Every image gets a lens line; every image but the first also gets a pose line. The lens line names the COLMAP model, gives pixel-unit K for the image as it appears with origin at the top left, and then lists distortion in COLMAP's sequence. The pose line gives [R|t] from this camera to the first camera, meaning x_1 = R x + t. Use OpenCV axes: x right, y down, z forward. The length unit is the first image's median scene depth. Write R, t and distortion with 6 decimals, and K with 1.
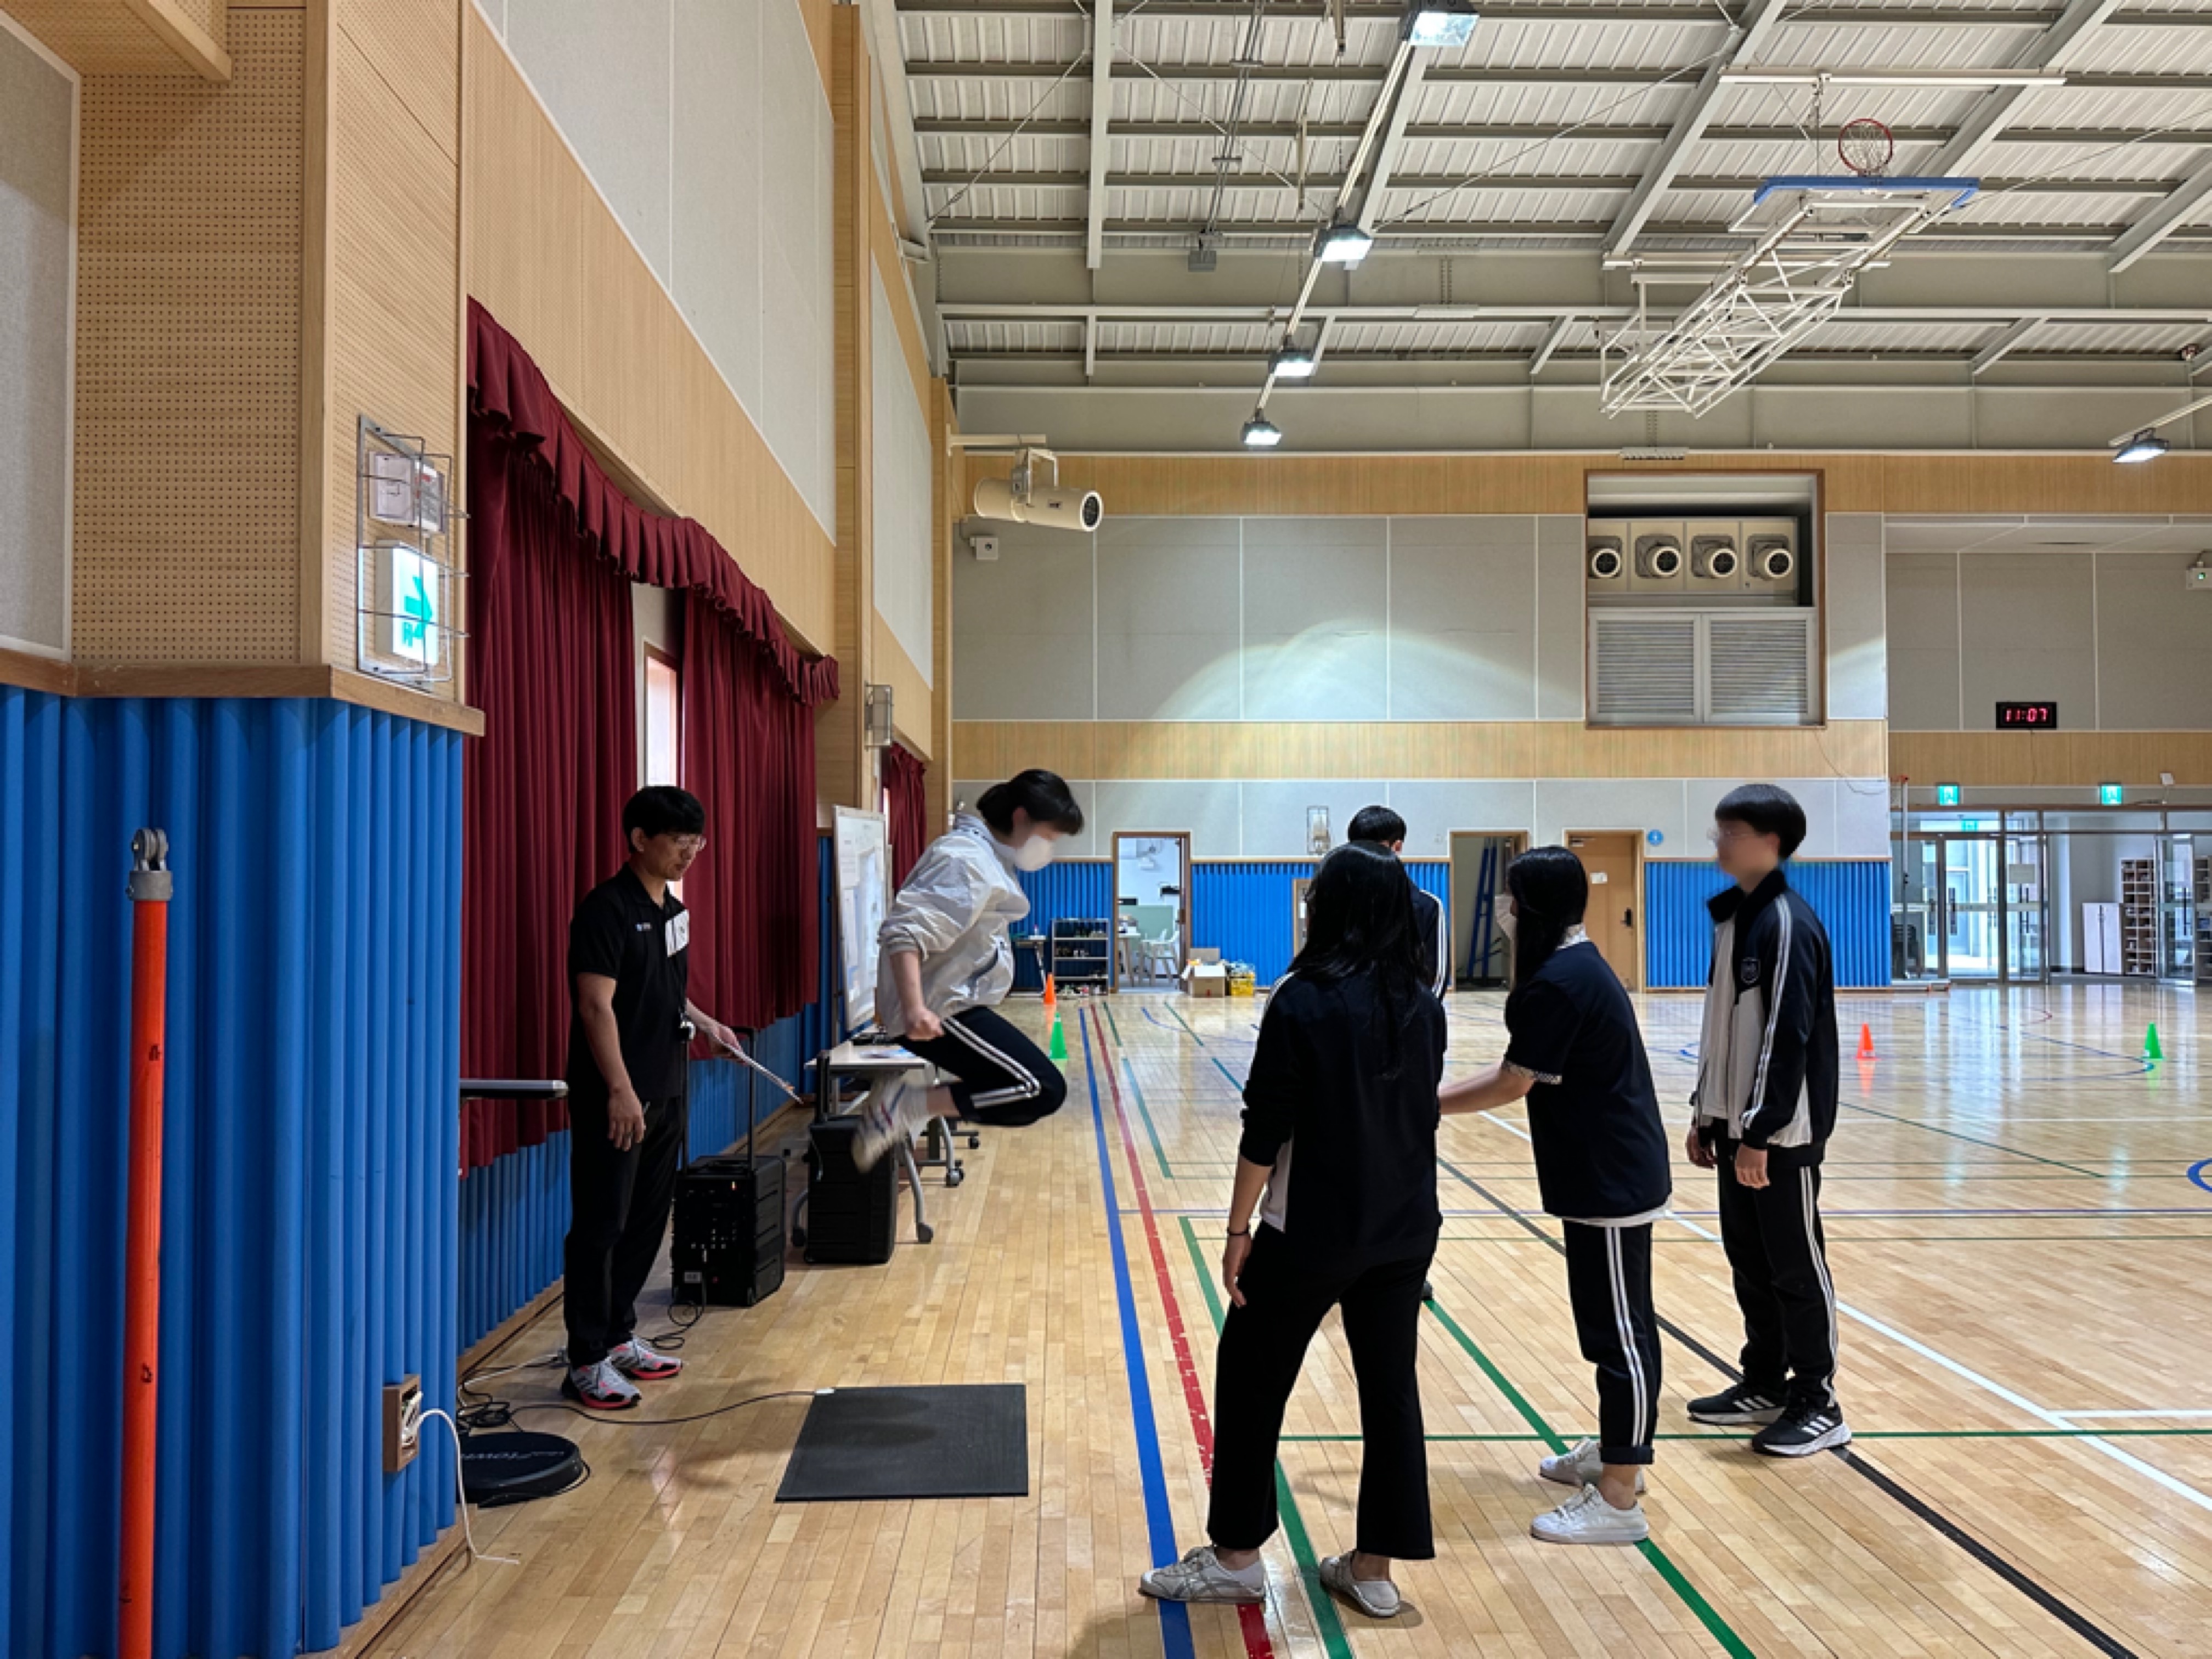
lens RADIAL K [[1738.4, 0, 1106.0], [0, 1738.4, 829.5], [0, 0, 1]] dist [0.055541, -0.080534]
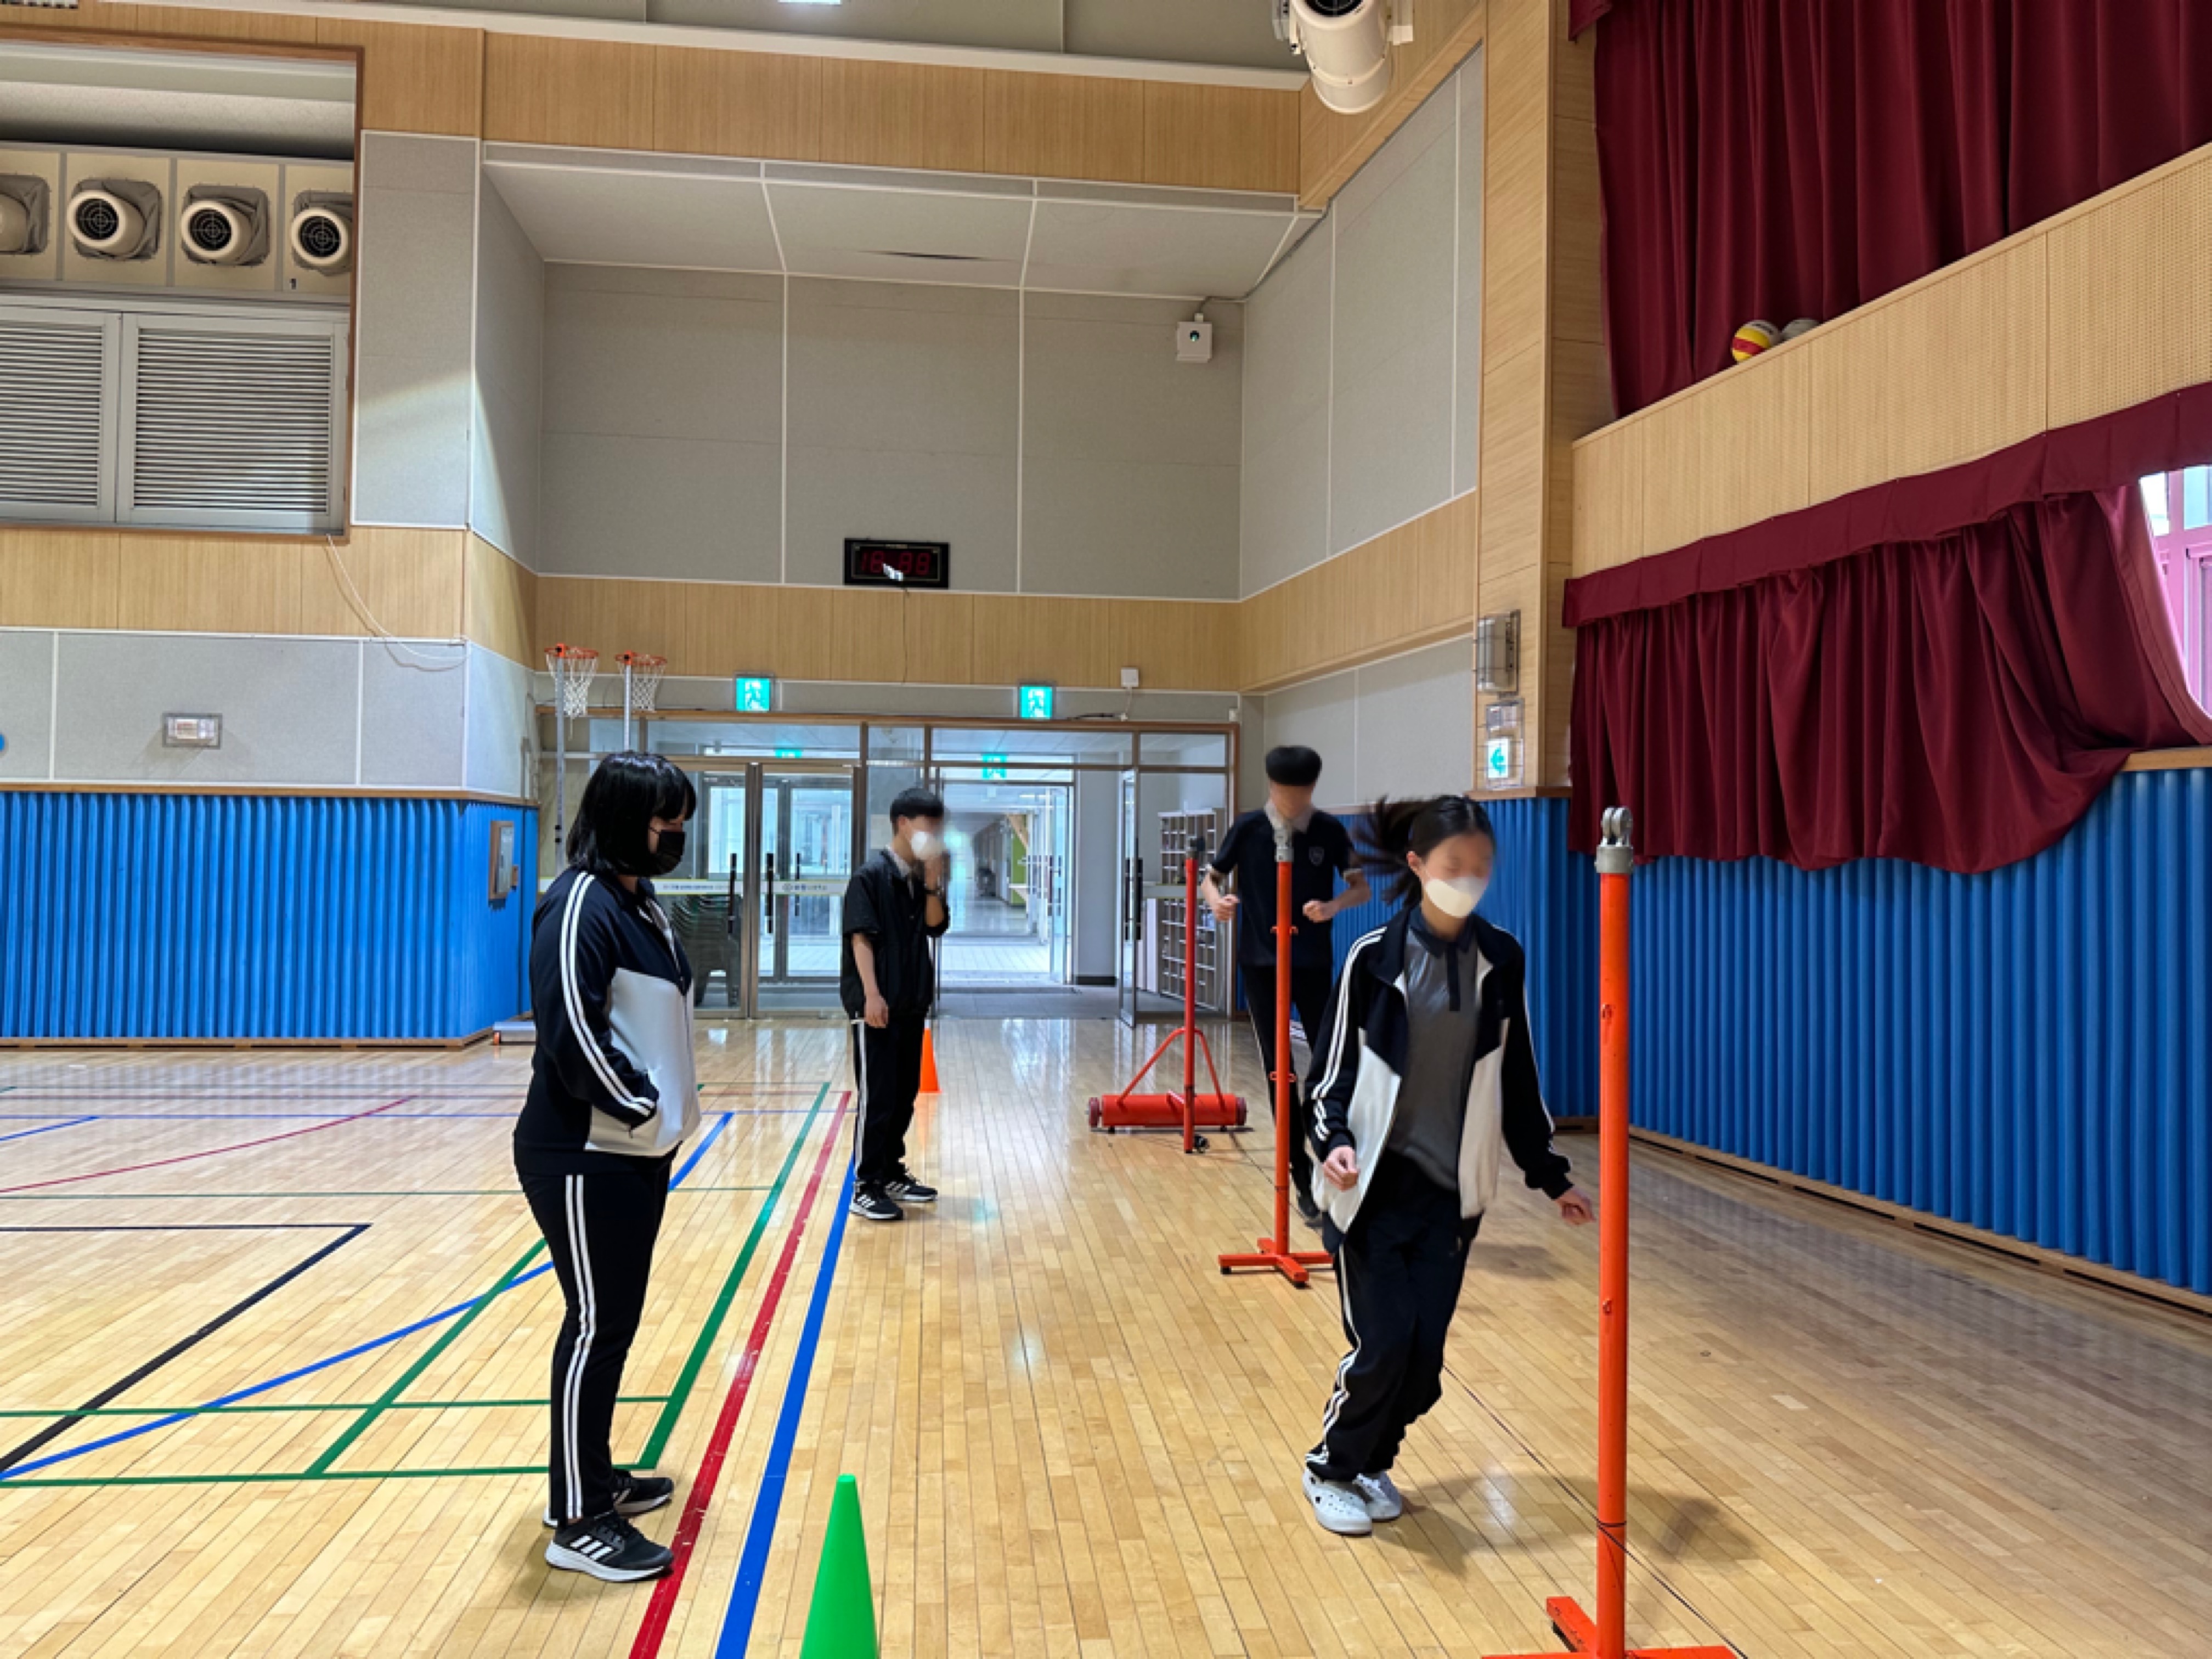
lens RADIAL K [[1552.6, 0, 1106.0], [0, 1552.6, 829.5], [0, 0, 1]] dist [0.007670, -0.005594]
pose [[0.995419, 0.020423, 0.093404, 0.582396], [-0.021716, 0.999682, 0.012853, 0.016670], [-0.093112, -0.014823, 0.995545, 0.507276]]
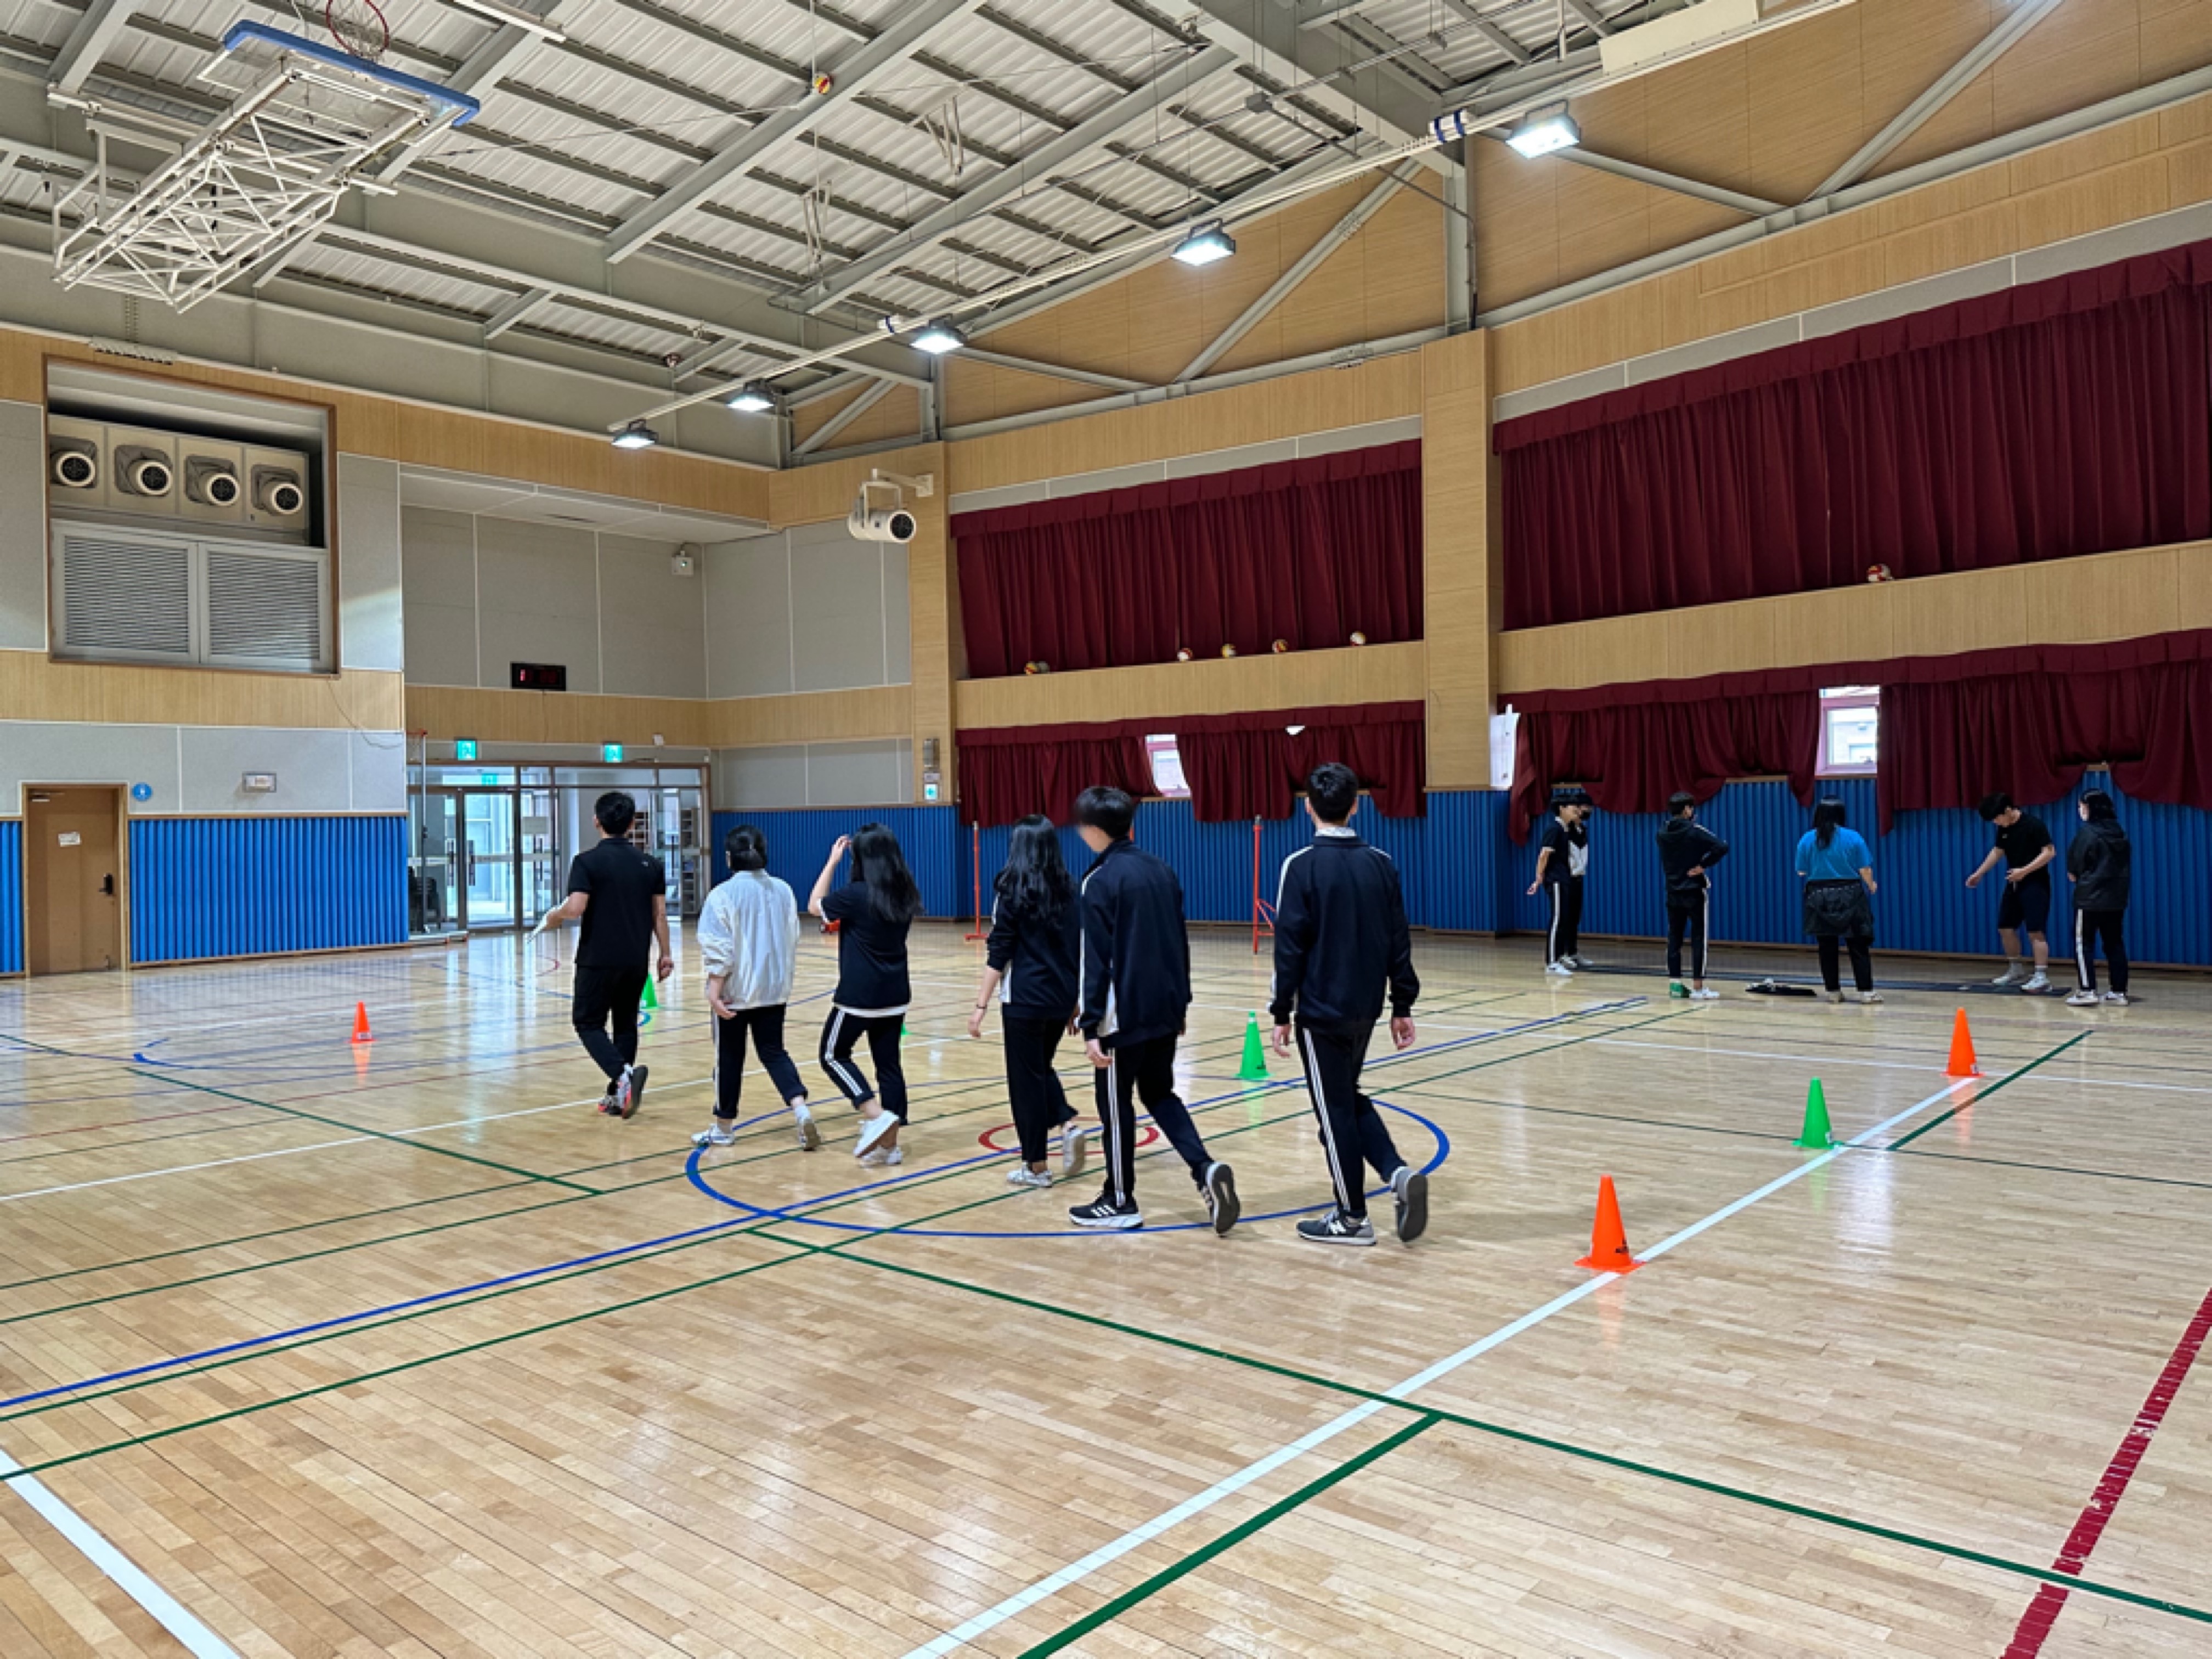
lens RADIAL K [[1552.6, 0, 1106.0], [0, 1552.6, 829.5], [0, 0, 1]] dist [0.007670, -0.005594]
pose [[0.676547, -0.017324, 0.736196, 0.066301], [-0.005077, 0.999590, 0.028188, -0.000850], [-0.736382, -0.022808, 0.676182, 0.113926]]
